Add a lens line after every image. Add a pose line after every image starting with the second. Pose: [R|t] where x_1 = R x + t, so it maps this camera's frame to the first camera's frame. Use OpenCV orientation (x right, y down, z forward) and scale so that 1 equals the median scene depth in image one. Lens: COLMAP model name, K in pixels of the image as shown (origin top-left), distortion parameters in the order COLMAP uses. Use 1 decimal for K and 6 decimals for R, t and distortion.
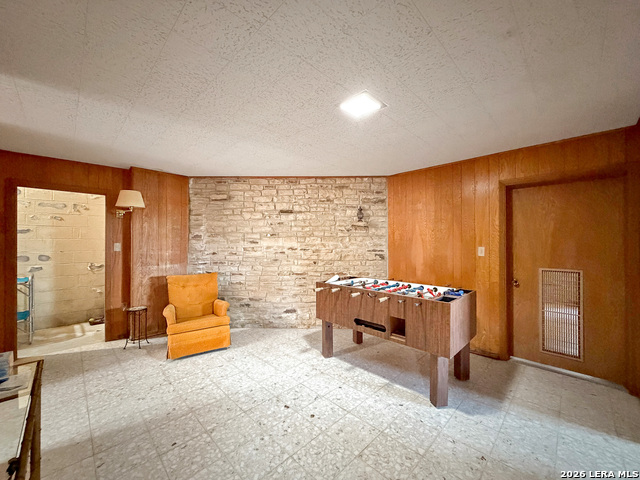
lens RADIAL K [[258.0, 0, 318.8], [0, 258.0, 240.8], [0, 0, 1]] dist [0.000557, 0.000380]
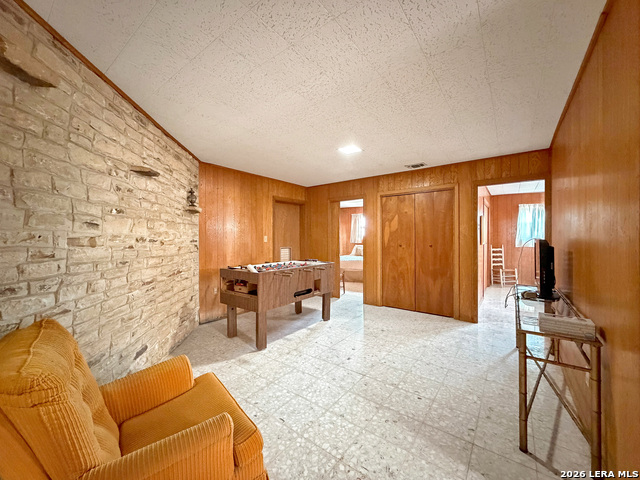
lens RADIAL K [[258.0, 0, 318.9], [0, 258.0, 237.2], [0, 0, 1]] dist [0.000557, 0.000380]
pose [[-0.149095, 0.001664, 0.988822, -0.930467], [-0.000368, 0.999998, -0.001739, 0.033901], [-0.988823, -0.000623, -0.149094, 0.916737]]
